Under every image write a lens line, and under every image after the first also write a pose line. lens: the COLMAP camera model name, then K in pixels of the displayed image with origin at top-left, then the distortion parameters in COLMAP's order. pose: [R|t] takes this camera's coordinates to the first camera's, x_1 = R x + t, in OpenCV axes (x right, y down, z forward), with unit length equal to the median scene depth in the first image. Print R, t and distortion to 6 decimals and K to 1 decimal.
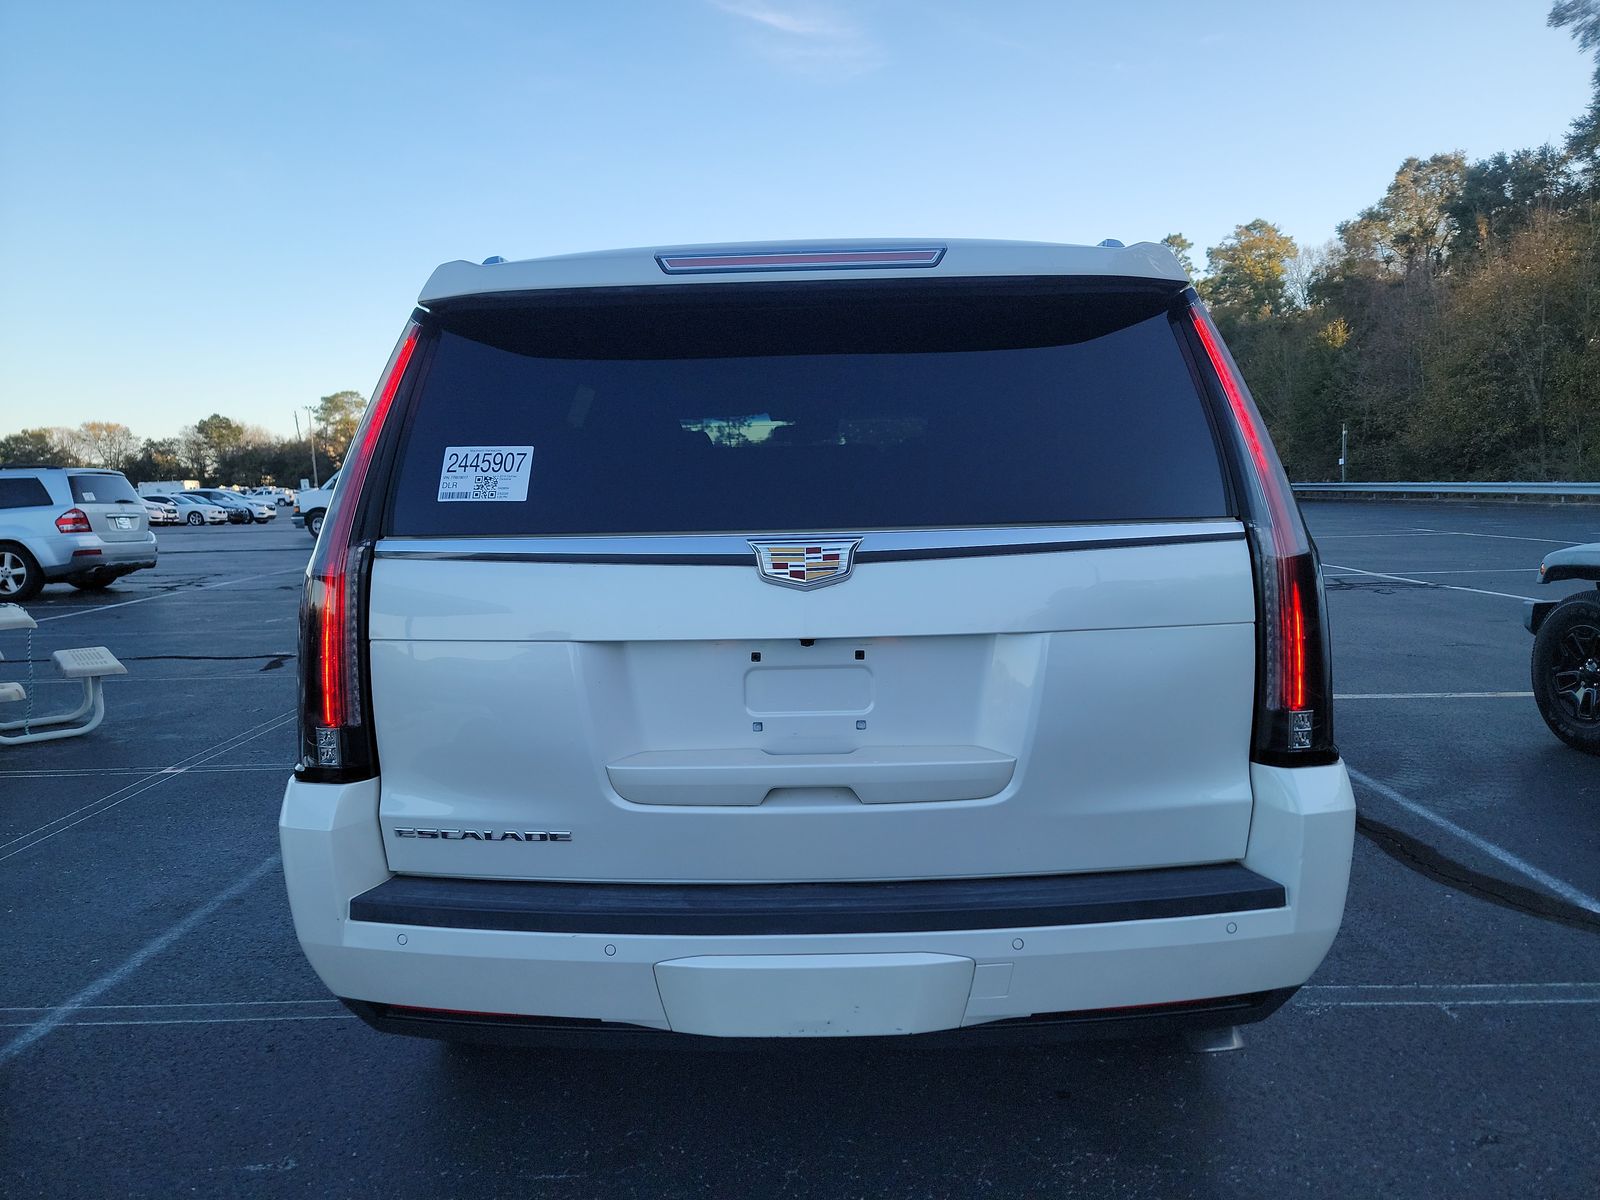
lens RADIAL K [[1116.4, 0, 766.3], [0, 1116.4, 618.0], [0, 0, 1]] dist [0.067930, -0.047173]
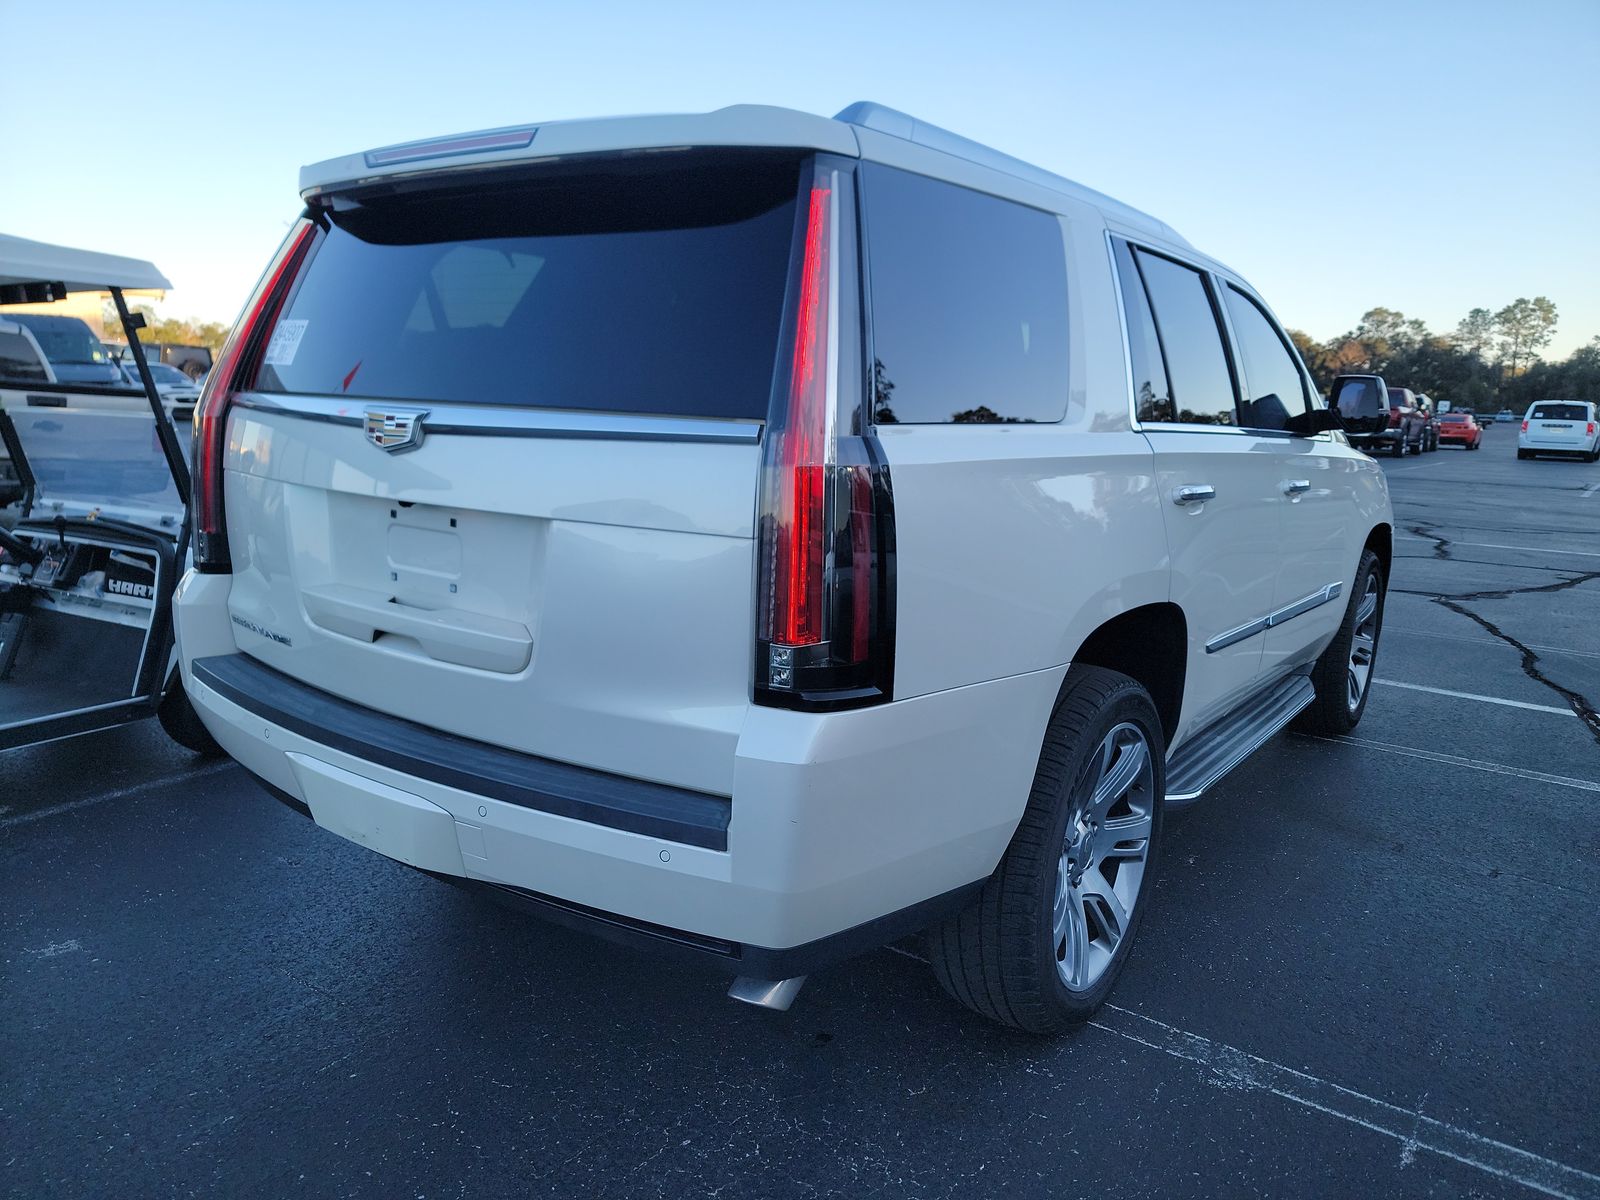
lens RADIAL K [[1137.9, 0, 800.0], [0, 1137.9, 600.0], [0, 0, 1]] dist [0.034210, -0.006045]
pose [[0.822838, 0.153480, -0.547158, 0.946264], [-0.122156, 0.988100, 0.093463, -0.035737], [0.554991, -0.010066, 0.831795, 0.268871]]
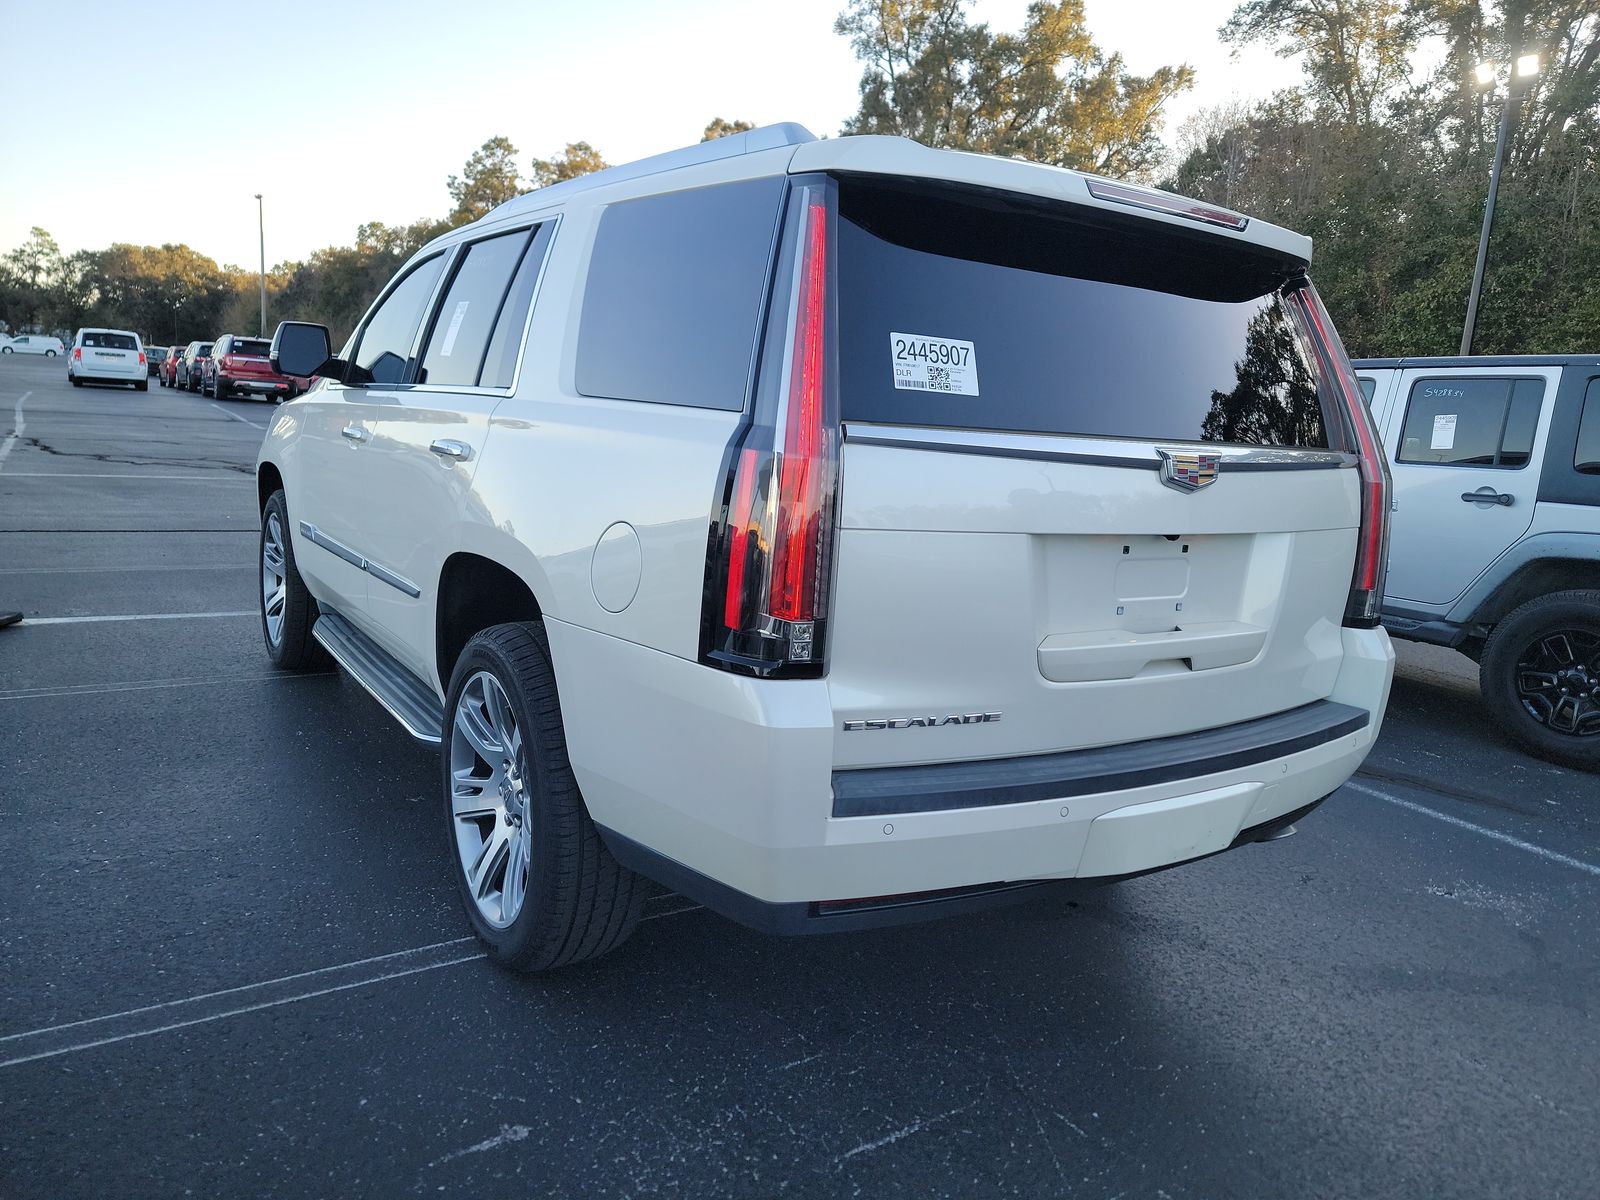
lens RADIAL K [[1128.5, 0, 800.7], [0, 1128.5, 587.8], [0, 0, 1]] dist [0.047043, -0.001295]
pose [[0.821866, -0.010732, 0.569580, -0.930729], [-0.023306, 0.998352, 0.052439, 0.020475], [-0.569204, -0.056372, 0.820261, 0.228992]]
